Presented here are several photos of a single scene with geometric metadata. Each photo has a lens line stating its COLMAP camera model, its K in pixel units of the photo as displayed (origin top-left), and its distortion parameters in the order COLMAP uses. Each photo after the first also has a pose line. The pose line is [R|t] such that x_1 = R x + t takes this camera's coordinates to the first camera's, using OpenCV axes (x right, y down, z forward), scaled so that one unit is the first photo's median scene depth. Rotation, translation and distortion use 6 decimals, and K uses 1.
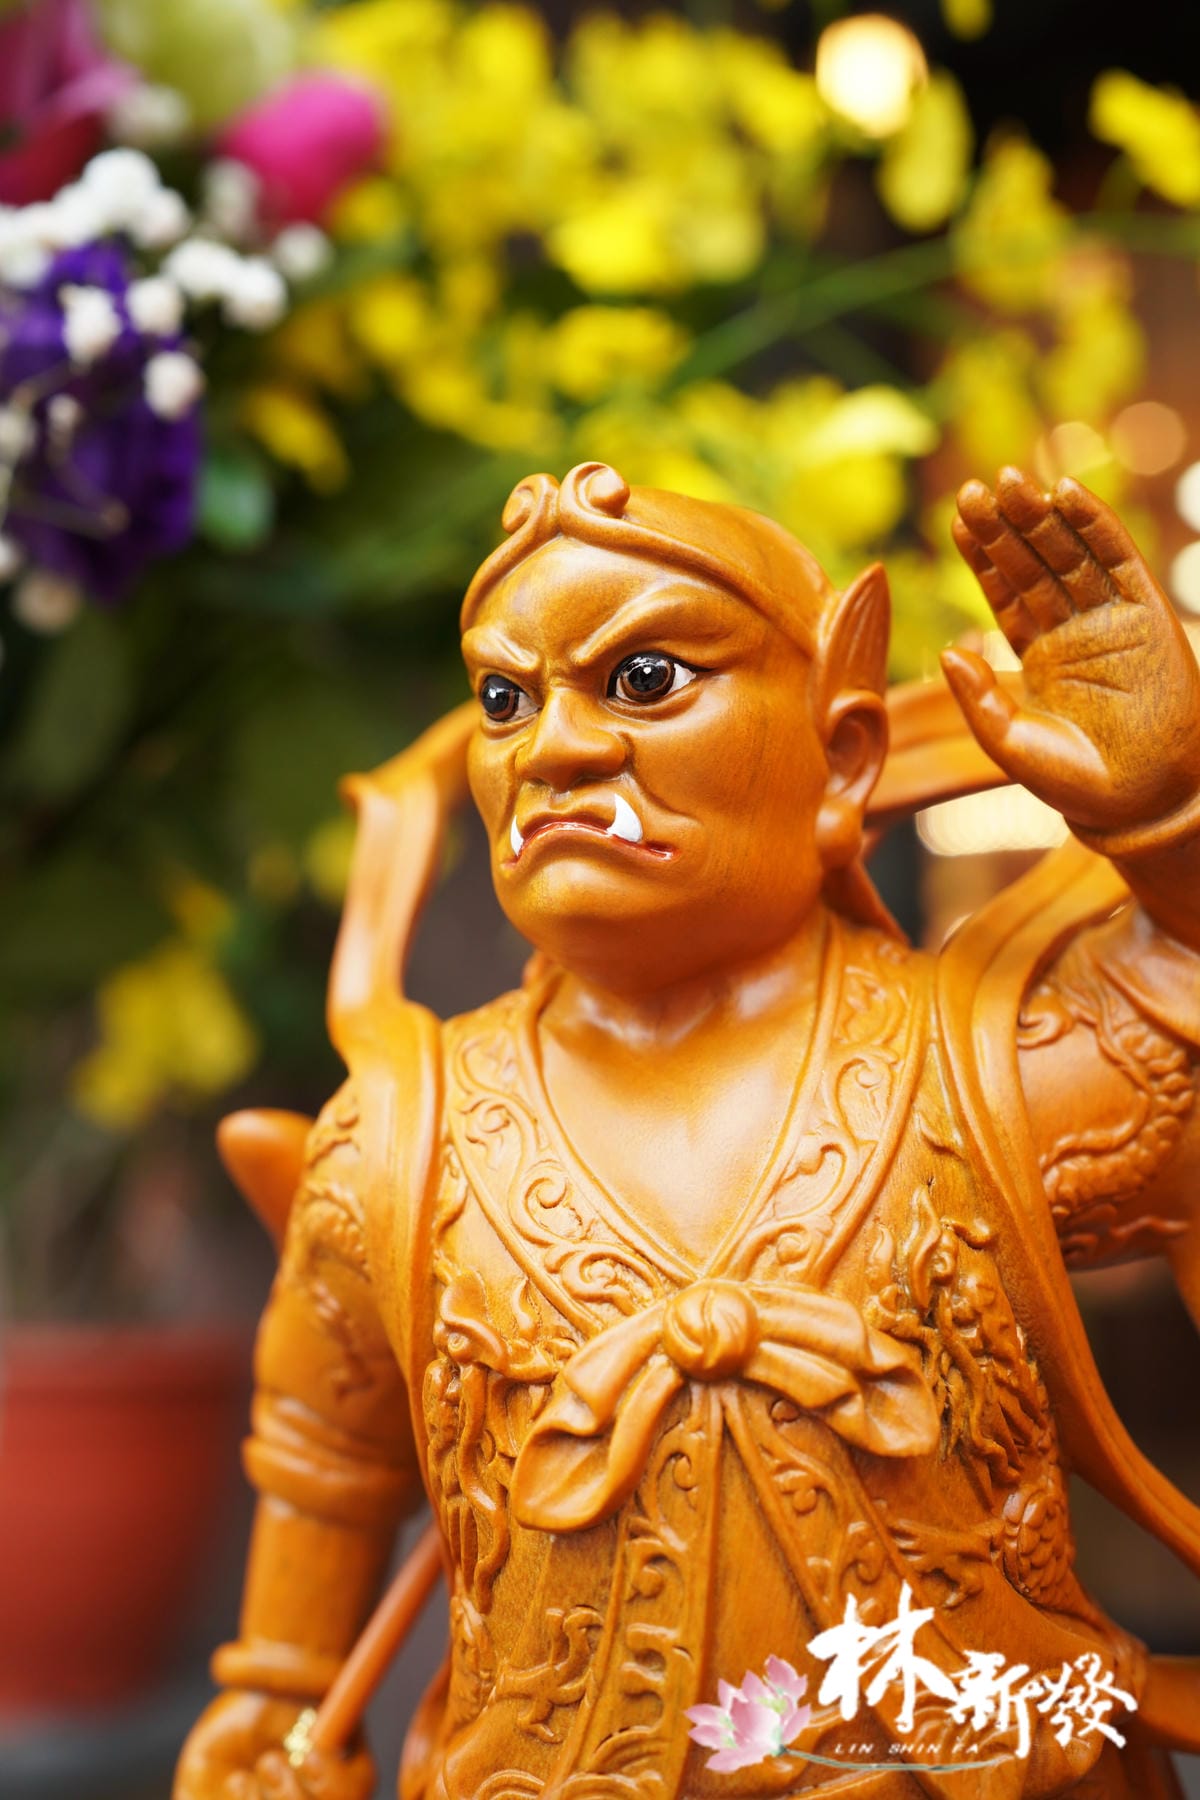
lens RADIAL K [[1848.1, 0, 588.7], [0, 1848.1, 903.4], [0, 0, 1]] dist [-0.003884, 0.067975]
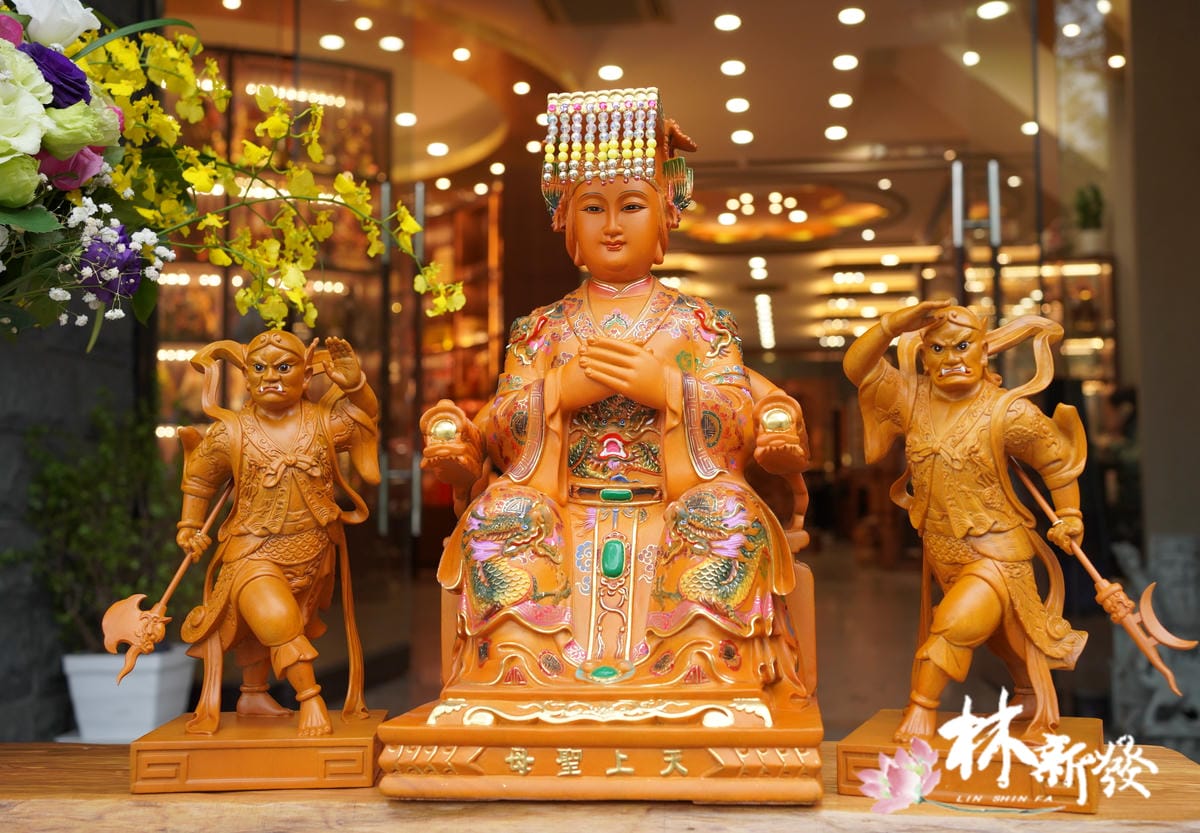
lens RADIAL K [[1256.1, 0, 600.0], [0, 1256.1, 416.5], [0, 0, 1]] dist [0.005760, 0.022251]
pose [[0.850407, 0.015949, 0.525883, -1.434349], [-0.084523, 0.990699, 0.106635, -0.543038], [-0.519291, -0.135132, 0.843846, -3.609650]]
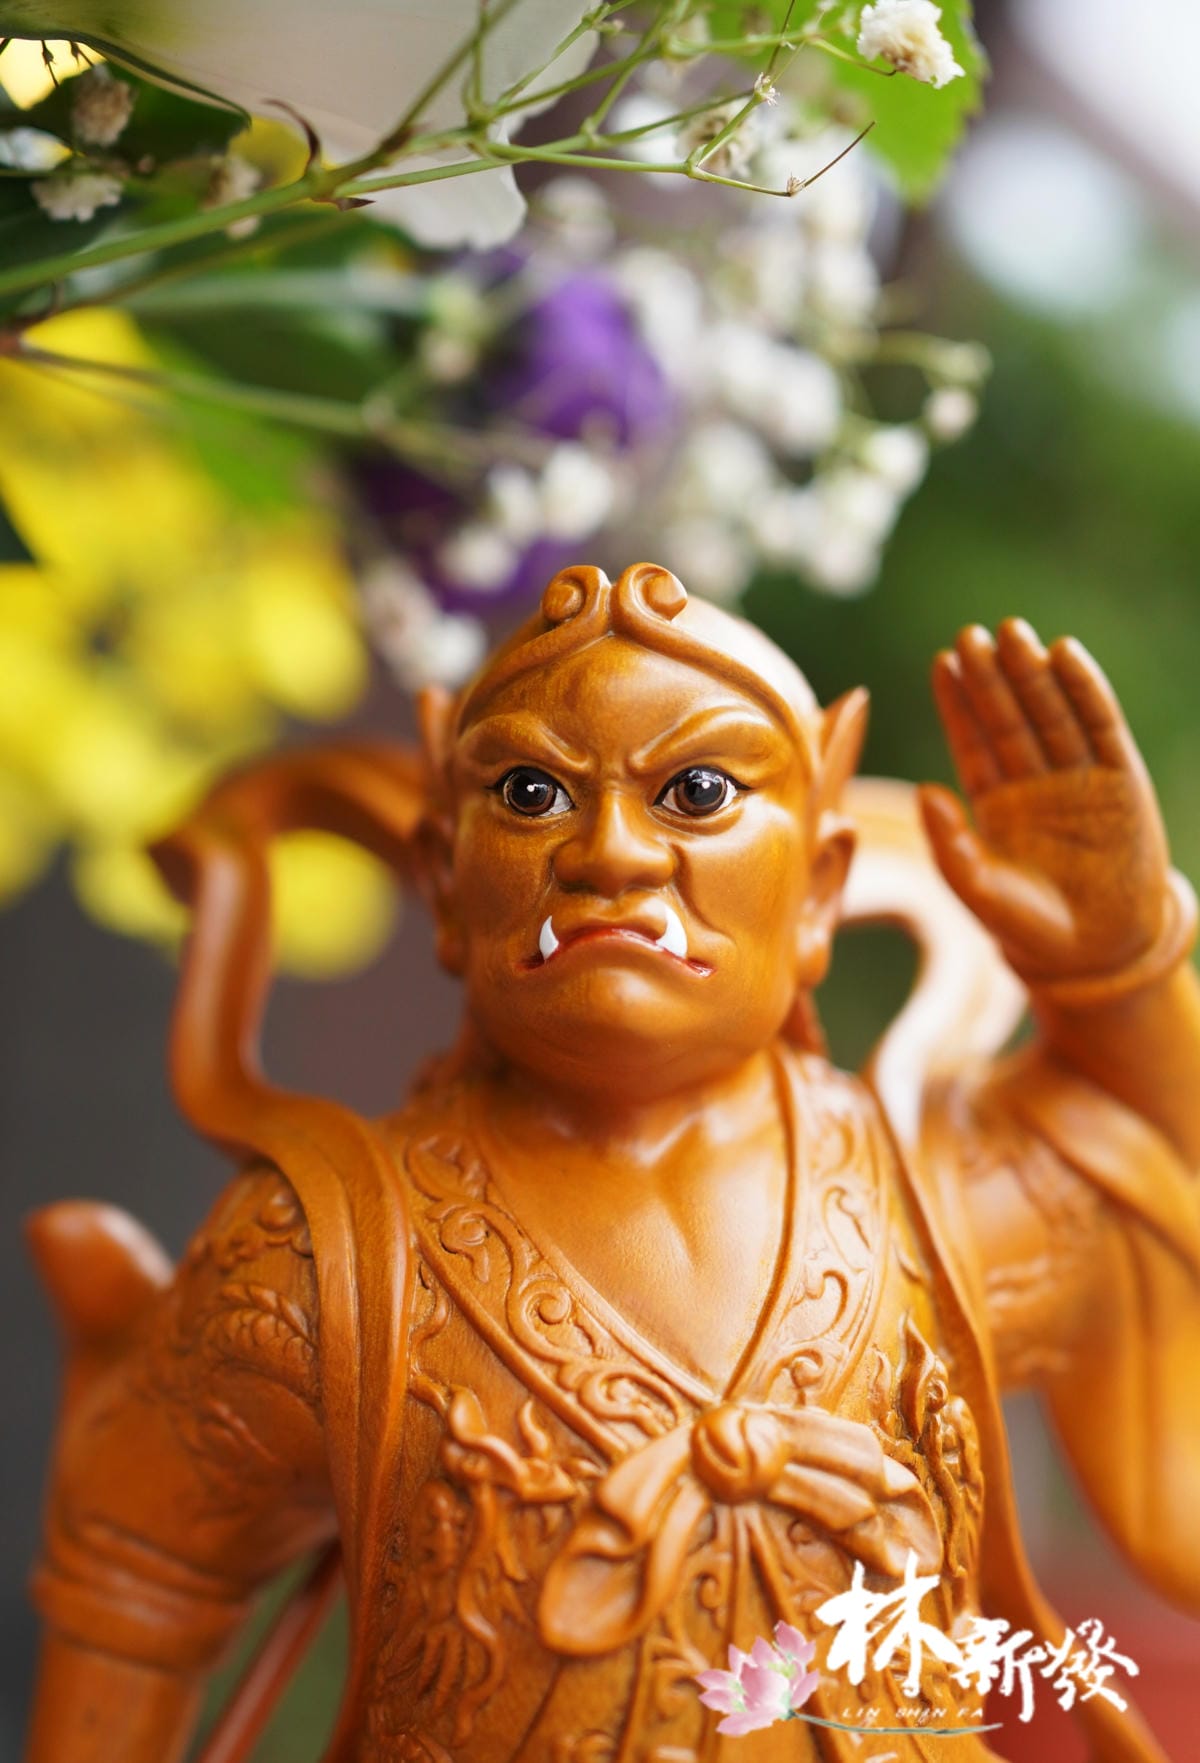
lens RADIAL K [[2298.4, 0, 493.2], [0, 2298.4, 930.0], [0, 0, 1]] dist [-0.001929, 0.038160]
pose [[0.944799, 0.086963, 0.315899, -0.458215], [-0.082219, 0.996211, -0.028343, -0.004268], [-0.317167, 0.000806, 0.948369, -0.132792]]
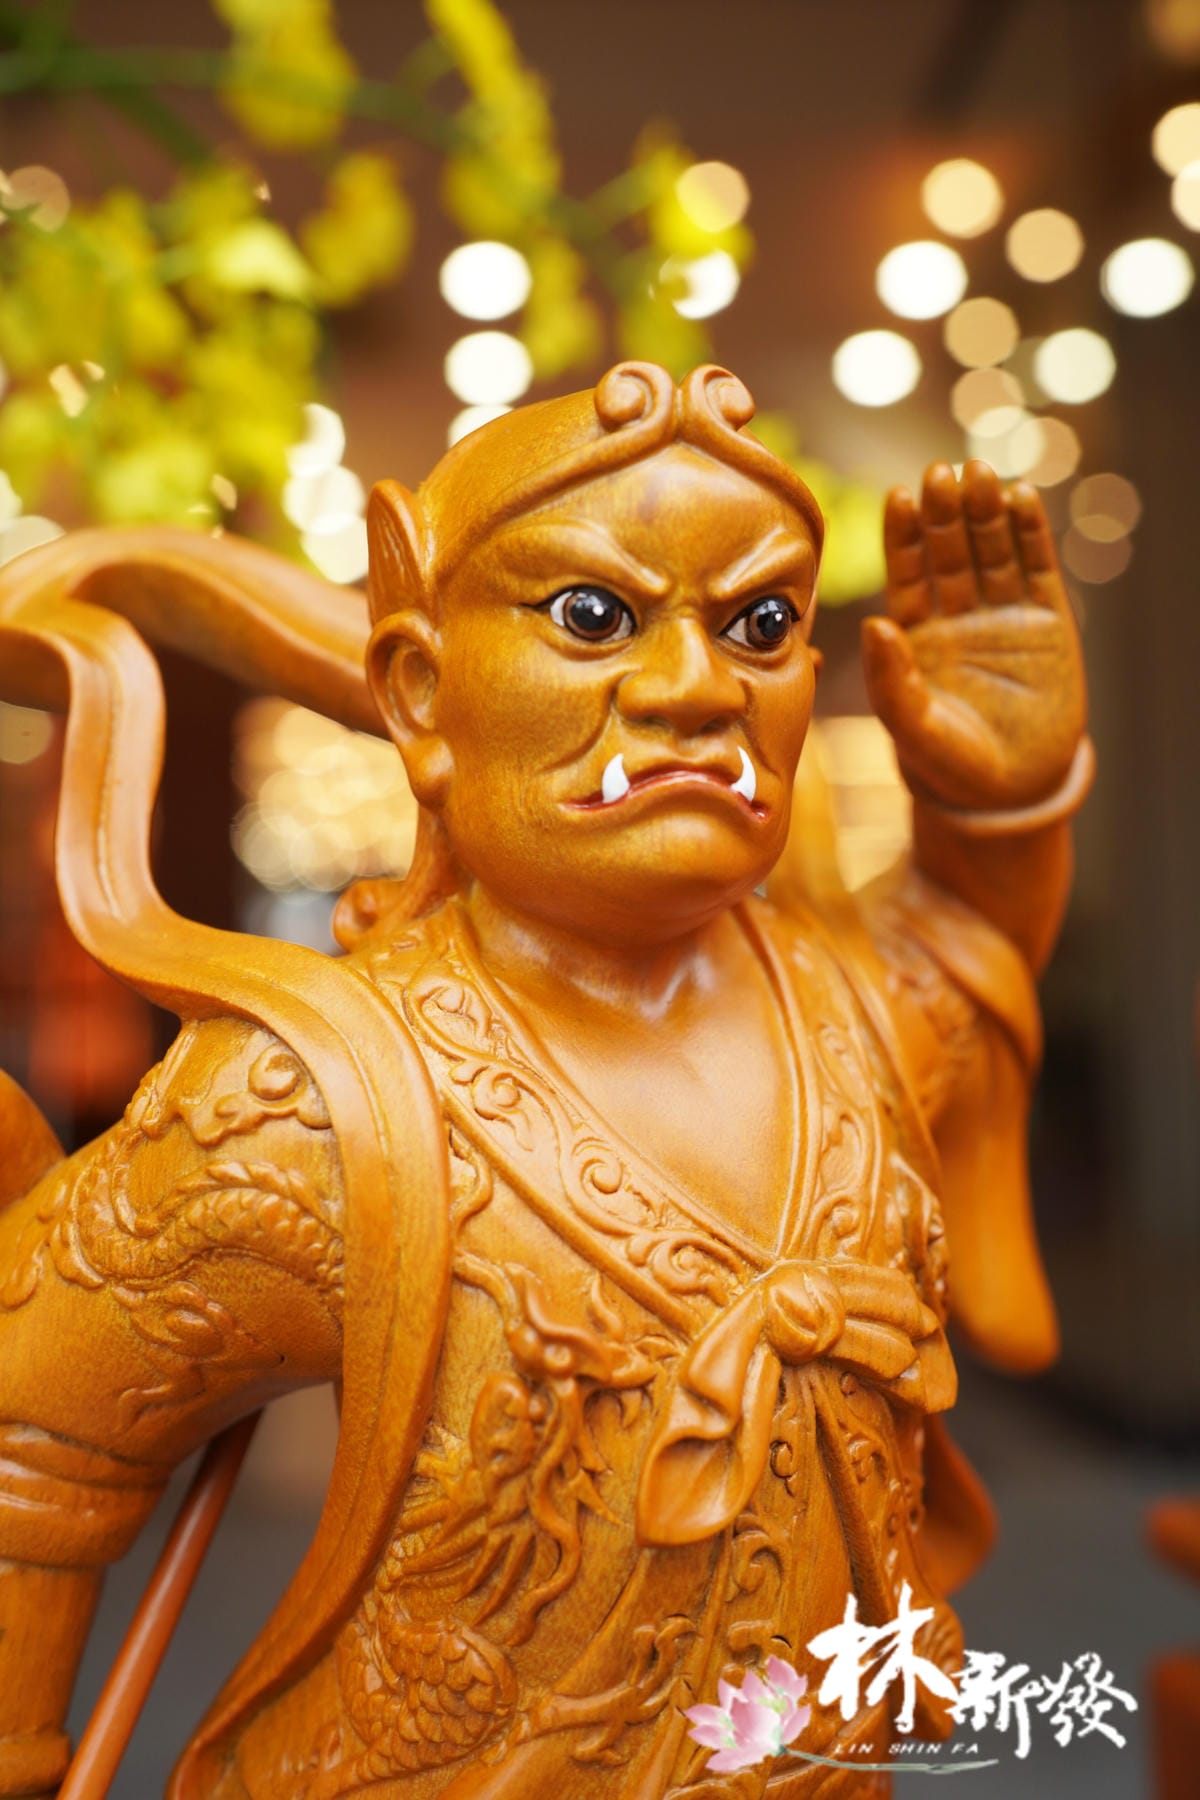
lens RADIAL K [[1870.7, 0, 600.4], [0, 1870.7, 907.0], [0, 0, 1]] dist [-0.000335, 0.064010]
pose [[0.743441, 0.034165, 0.667929, -0.653636], [-0.101000, 0.992976, 0.061626, -0.030635], [-0.661132, -0.113276, 0.741669, 0.347987]]
